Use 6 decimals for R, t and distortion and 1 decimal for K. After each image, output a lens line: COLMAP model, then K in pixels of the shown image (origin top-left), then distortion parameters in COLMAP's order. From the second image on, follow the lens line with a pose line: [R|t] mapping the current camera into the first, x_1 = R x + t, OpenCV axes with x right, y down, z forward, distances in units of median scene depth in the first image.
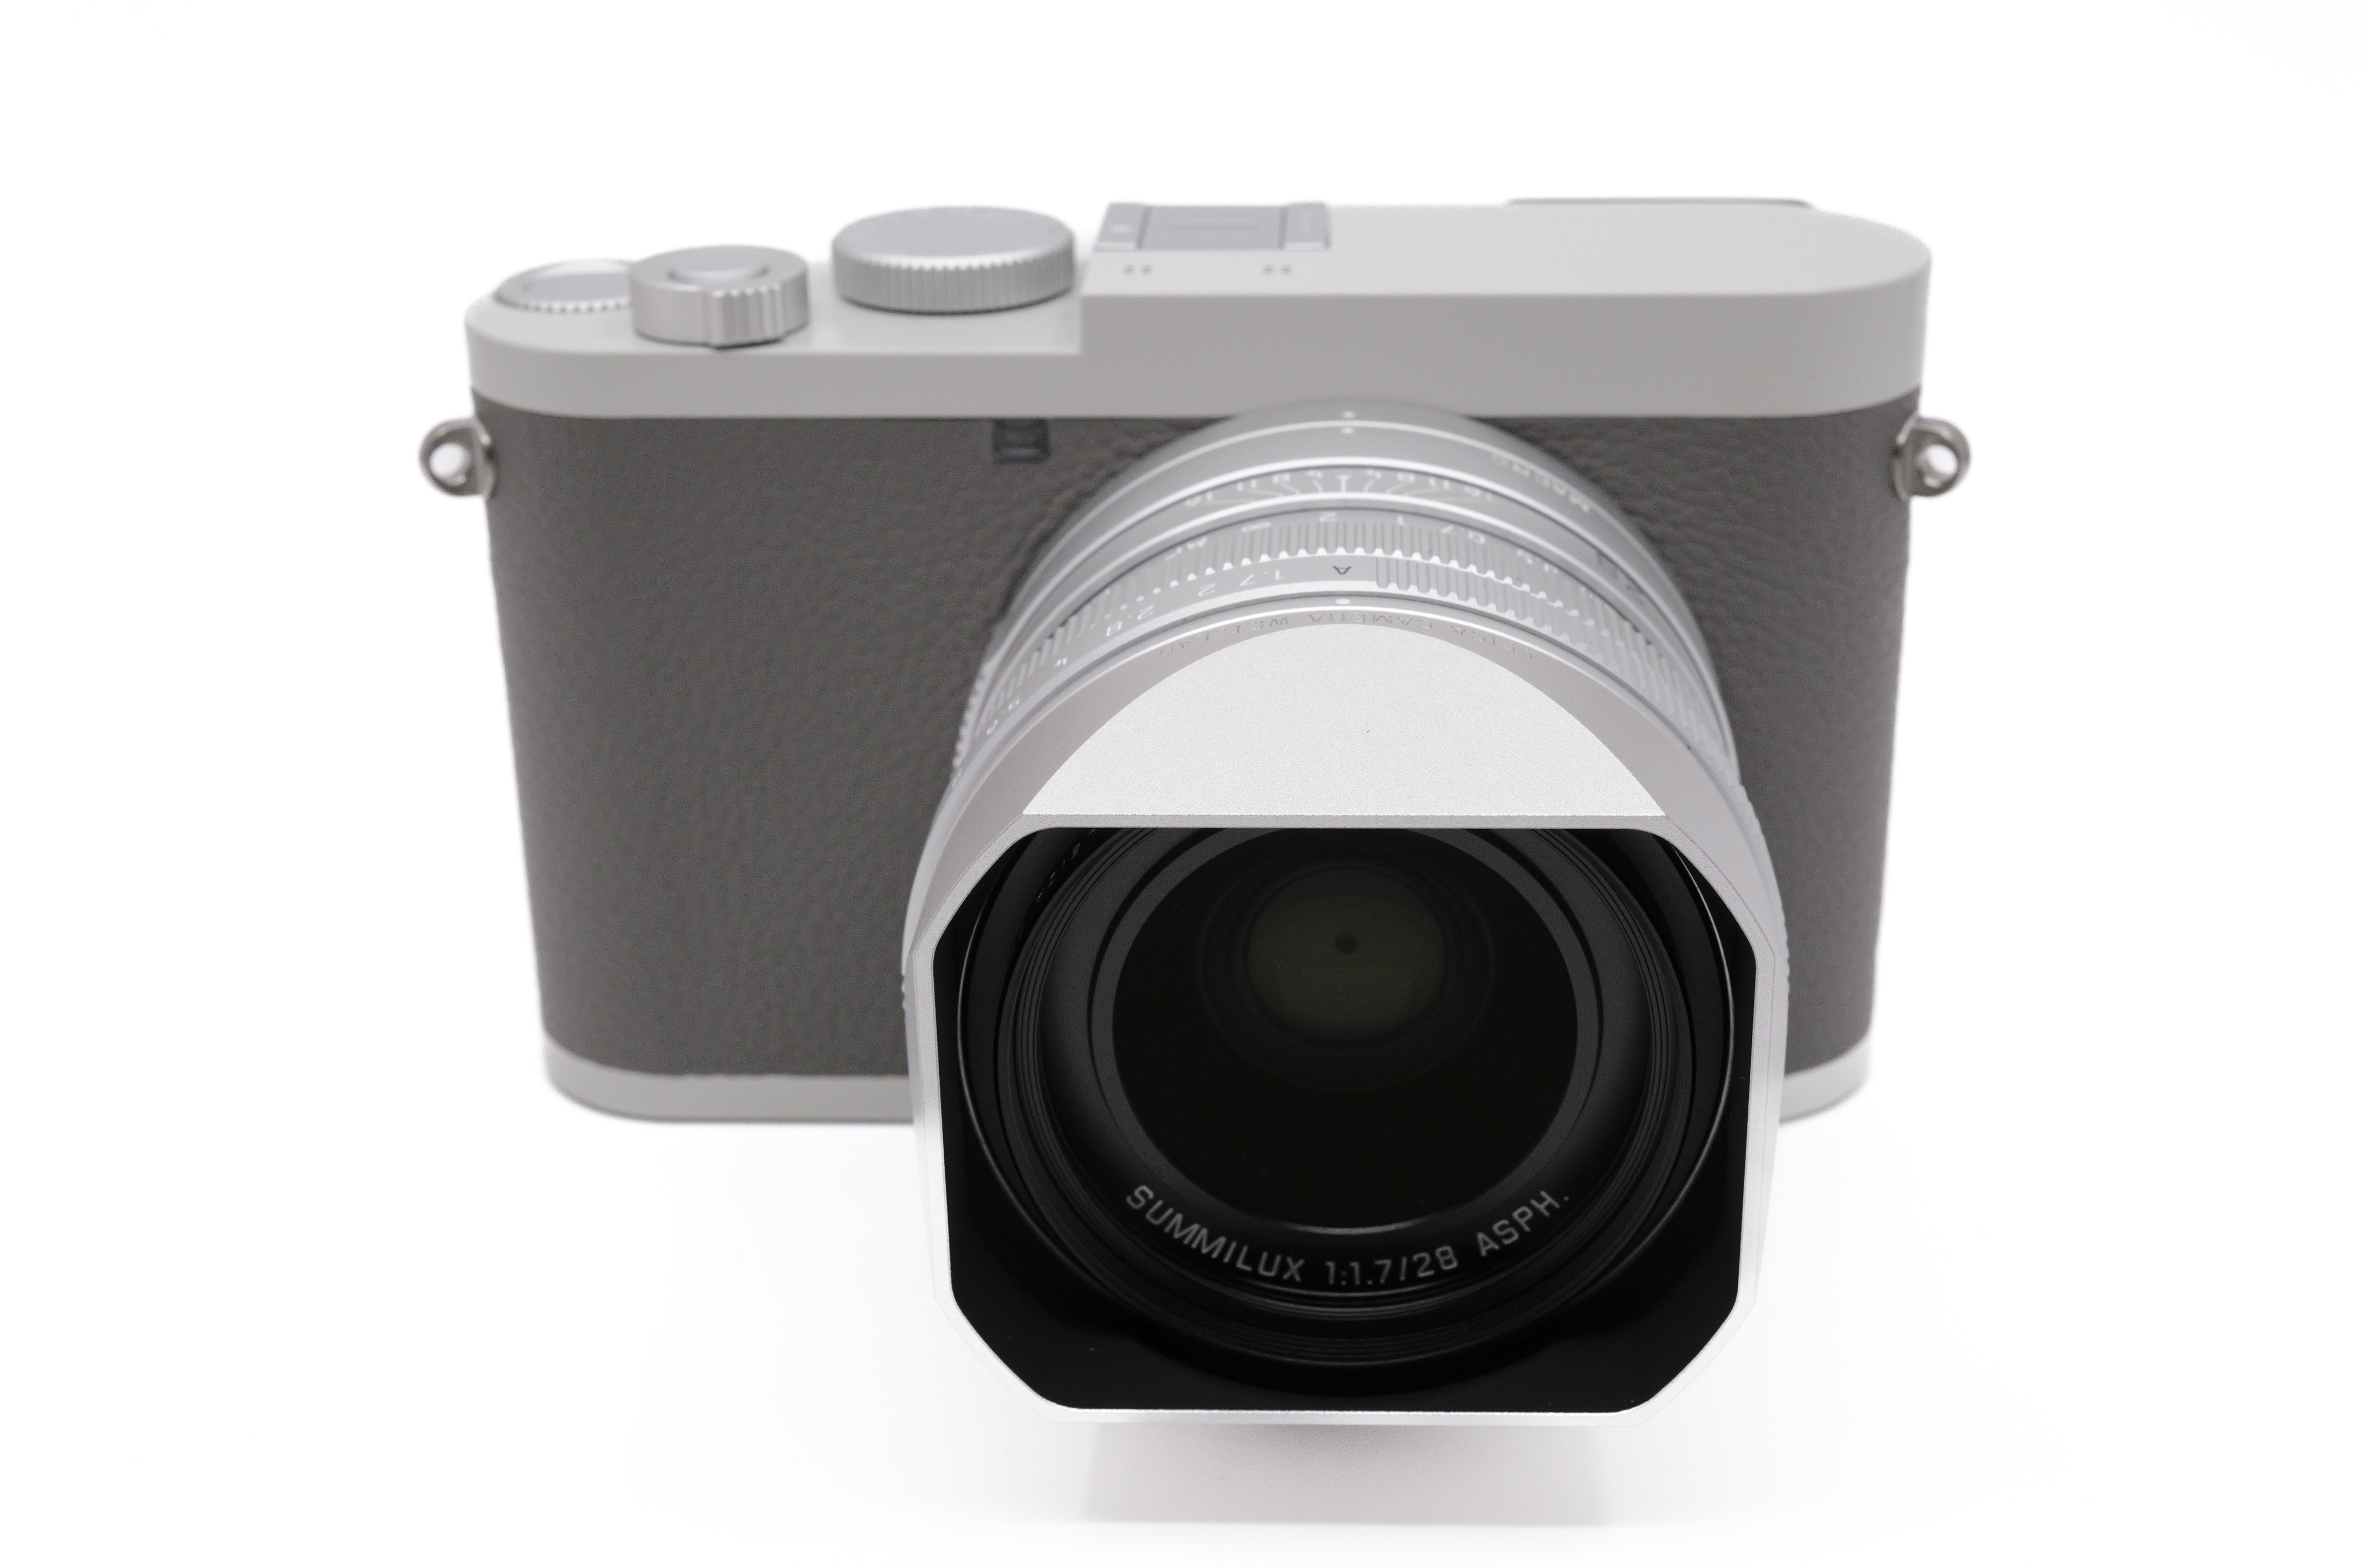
lens RADIAL K [[3457.3, 0, 1181.5], [0, 3457.3, 784.0], [0, 0, 1]] dist [0.013997, -1.522283]
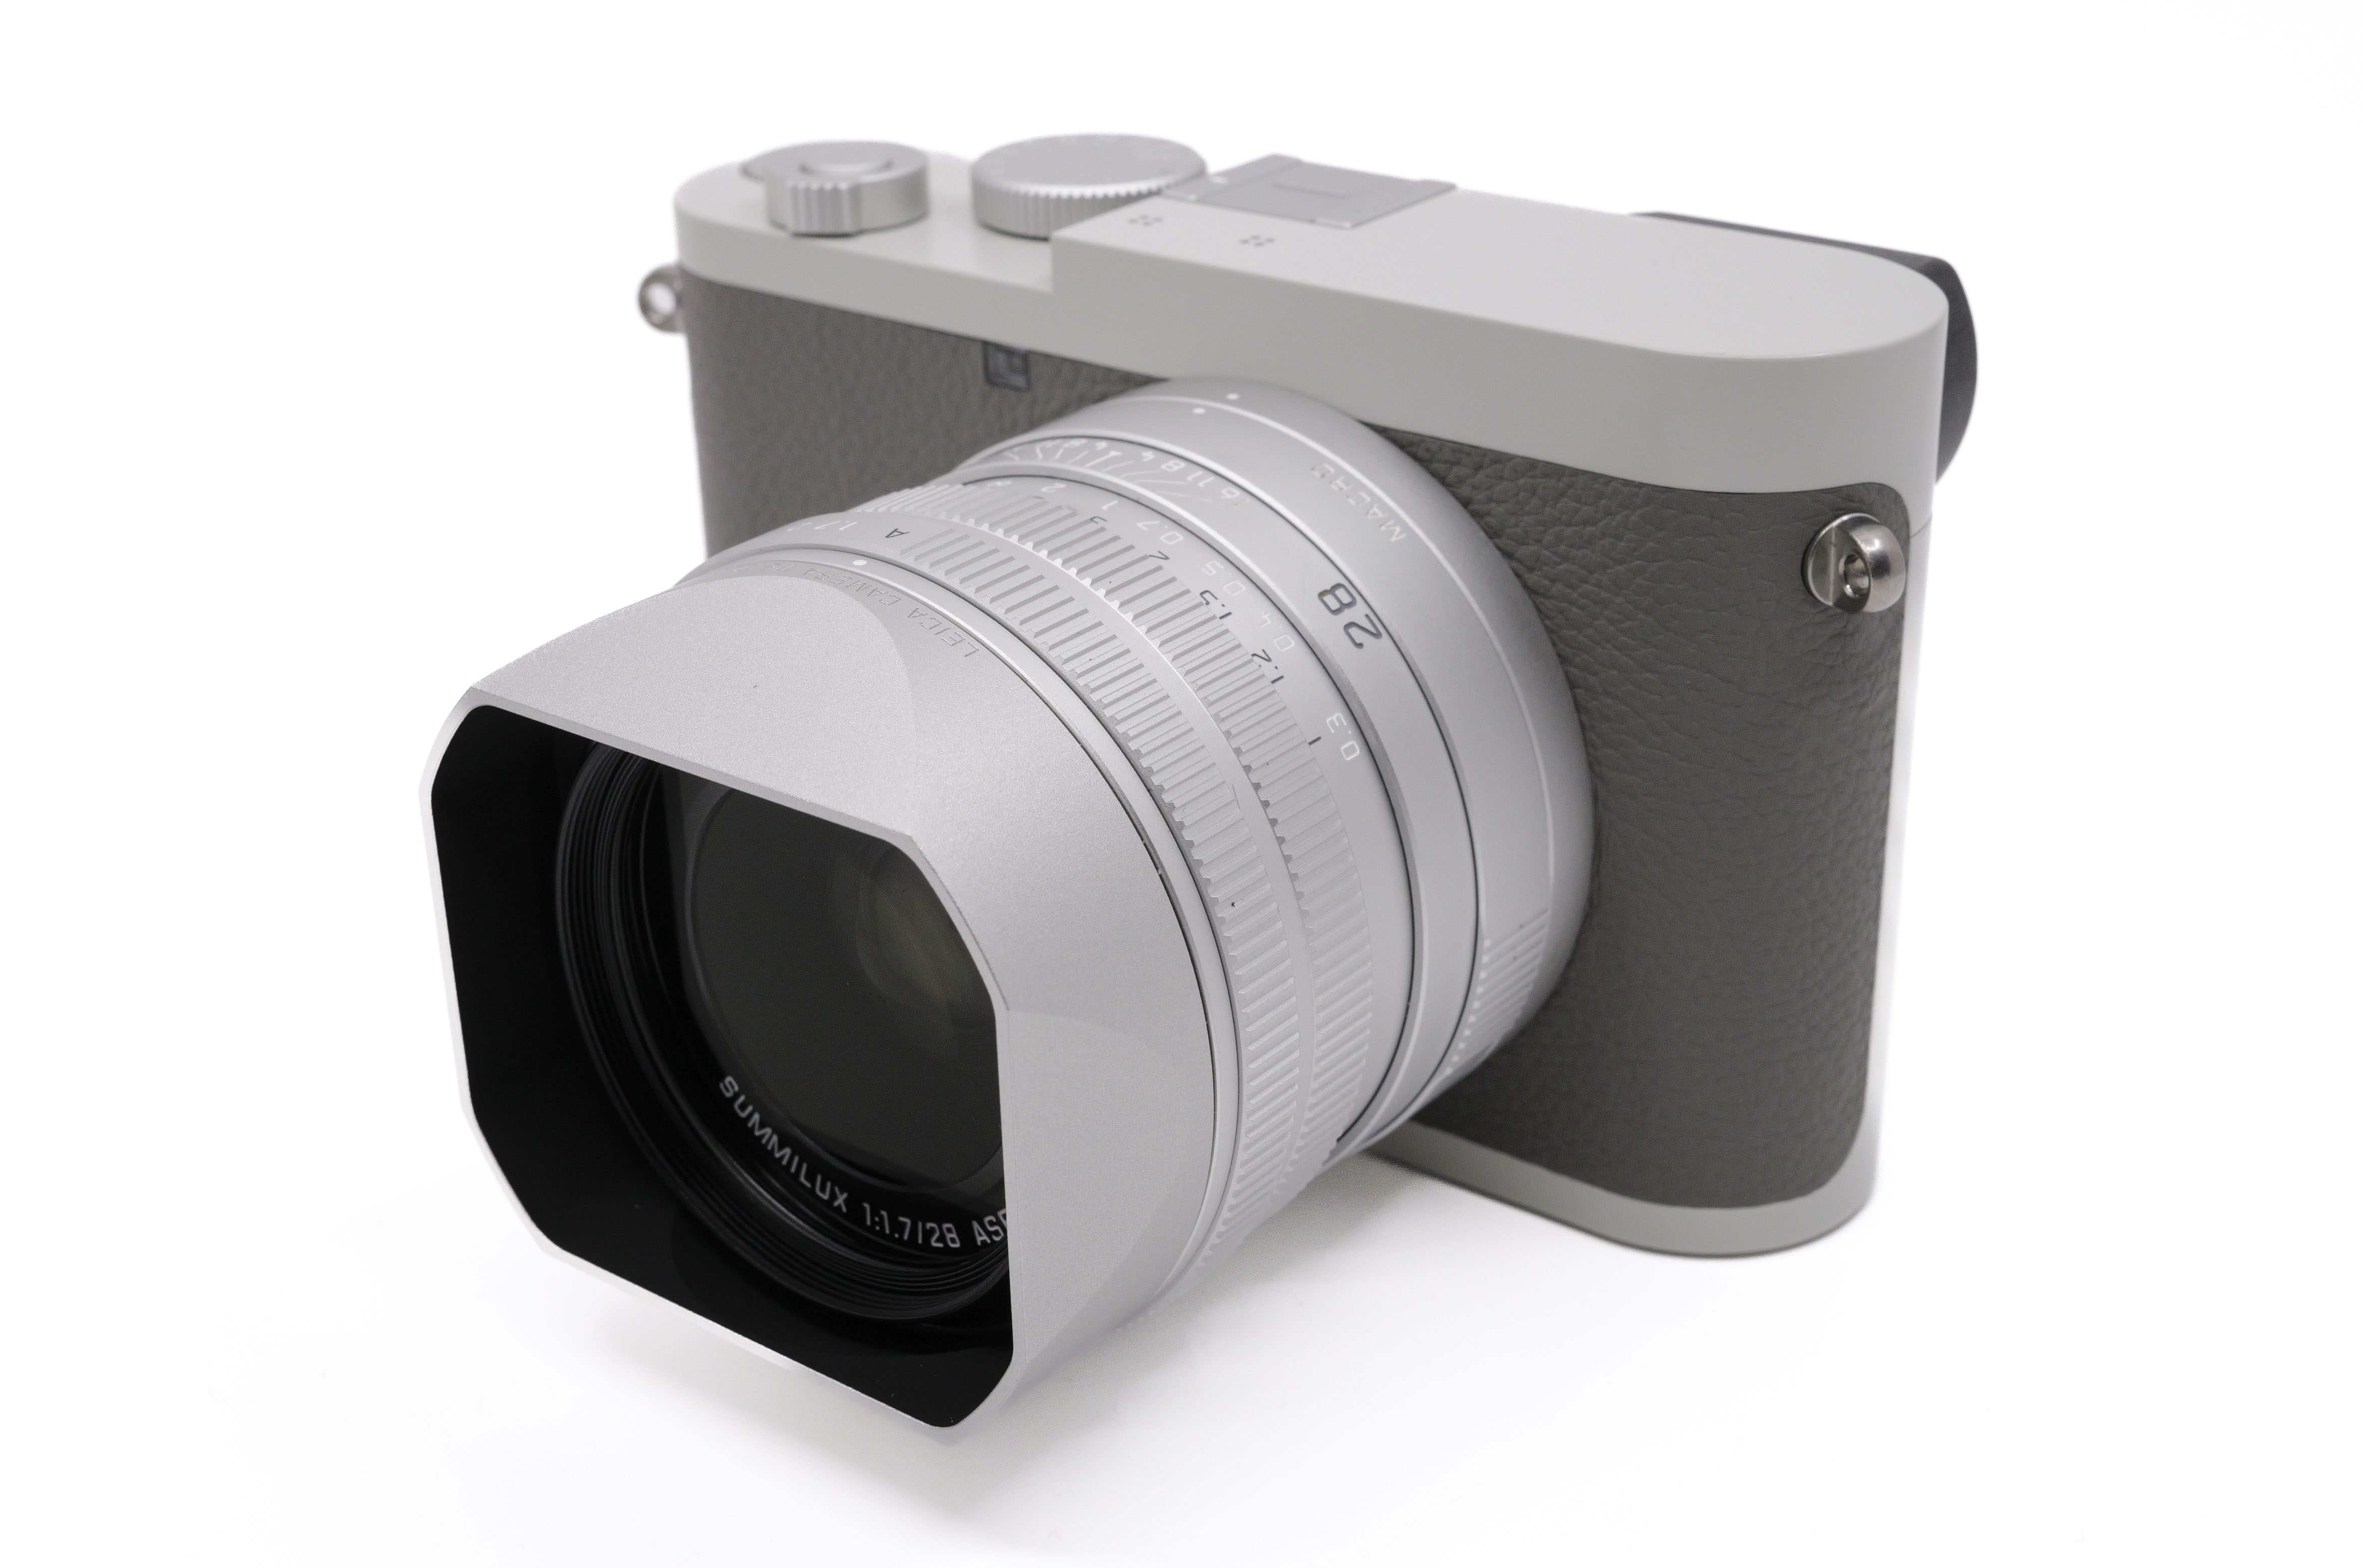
lens RADIAL K [[3153.7, 0, 1082.8], [0, 3153.7, 778.2], [0, 0, 1]] dist [-0.017021, -0.006592]
pose [[0.811092, 0.241793, -0.532603, 0.510388], [-0.214258, 0.970088, 0.114115, -0.094005], [0.544264, 0.021557, 0.838637, 0.229971]]
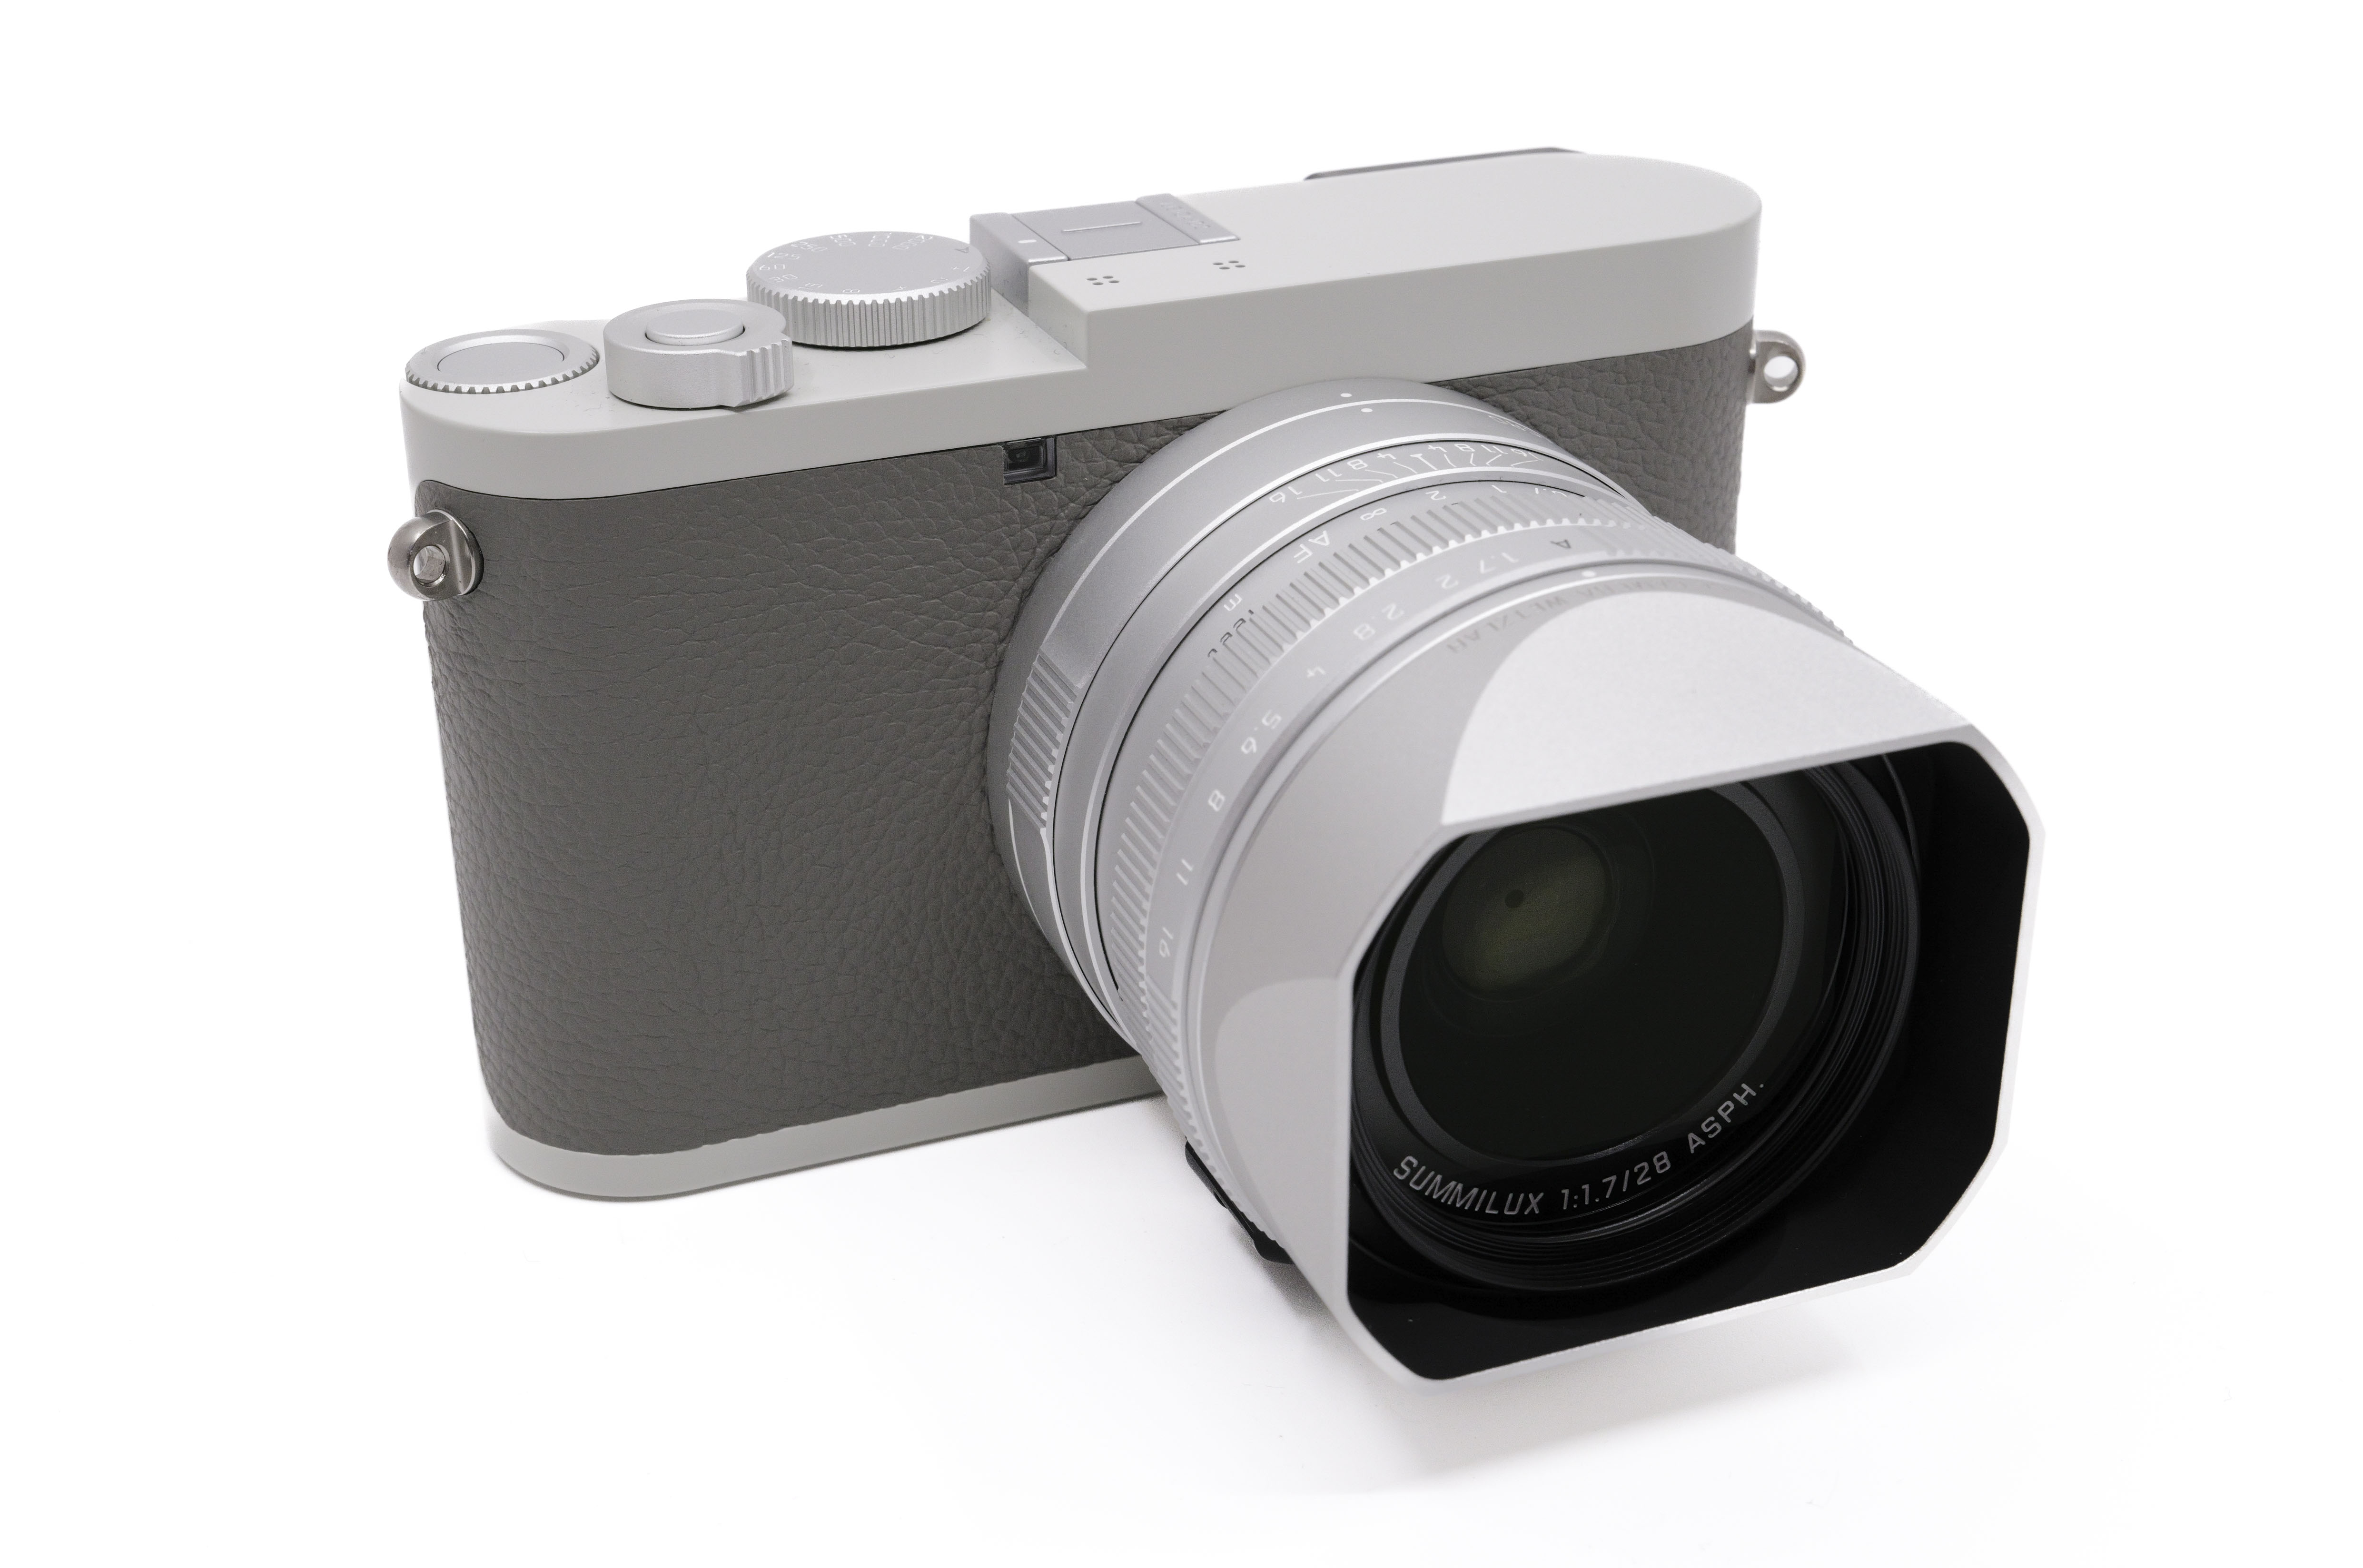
lens RADIAL K [[3153.6, 0, 1082.8], [0, 3153.6, 778.2], [0, 0, 1]] dist [-0.017021, -0.006592]
pose [[0.918663, -0.167173, 0.357926, -0.382571], [0.154087, 0.985917, 0.064999, -0.066013], [-0.363752, -0.004561, 0.931485, 0.137166]]
